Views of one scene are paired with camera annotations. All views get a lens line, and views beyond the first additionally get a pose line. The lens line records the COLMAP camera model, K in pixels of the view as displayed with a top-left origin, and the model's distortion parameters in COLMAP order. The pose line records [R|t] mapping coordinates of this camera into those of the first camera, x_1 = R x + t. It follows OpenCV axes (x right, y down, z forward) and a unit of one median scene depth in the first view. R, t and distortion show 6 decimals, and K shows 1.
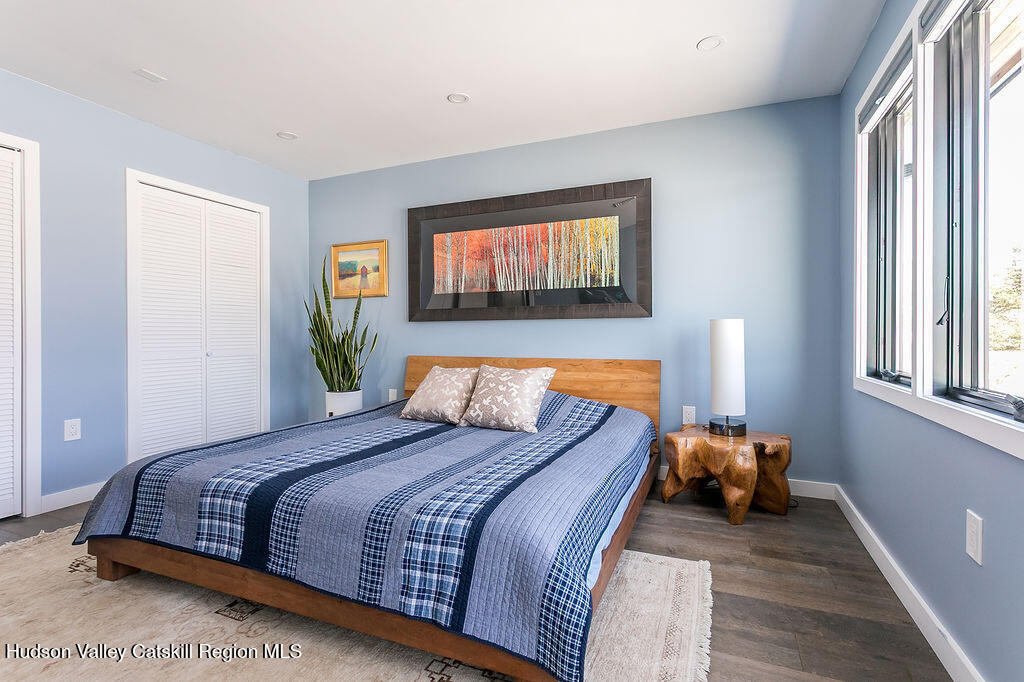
lens RADIAL K [[496.4, 0, 555.1], [0, 496.4, 333.9], [0, 0, 1]] dist [0.016590, -0.000204]
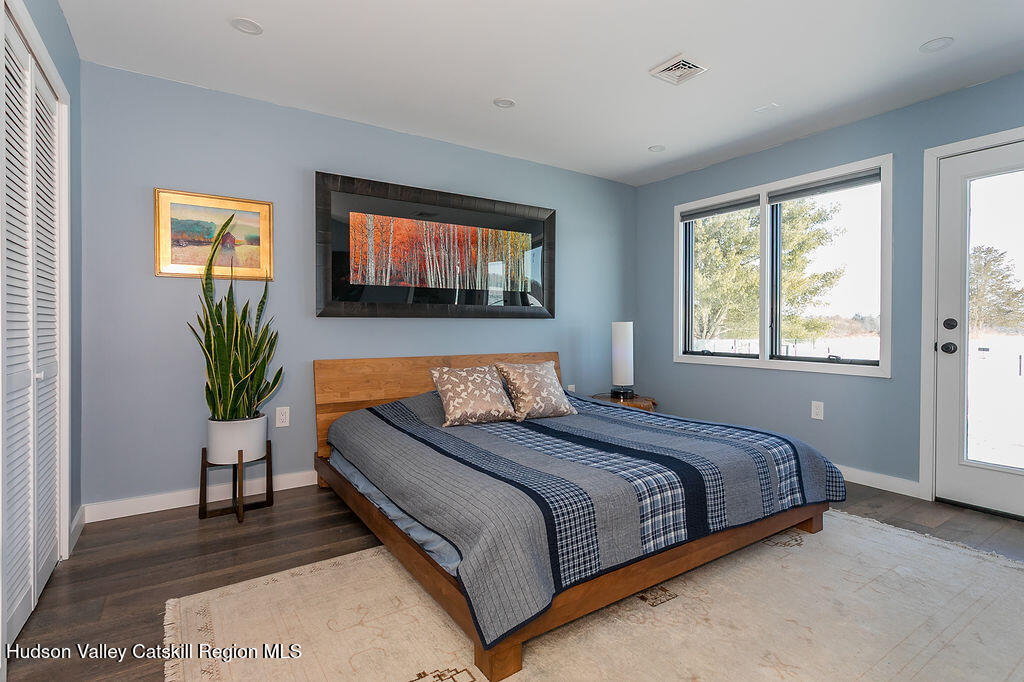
lens RADIAL K [[496.4, 0, 514.8], [0, 496.4, 340.4], [0, 0, 1]] dist [0.016590, -0.000204]
pose [[0.548702, -0.019809, 0.835783, -0.834136], [0.001338, 0.999739, 0.022816, -0.006032], [-0.836017, -0.011401, 0.548585, 0.341259]]
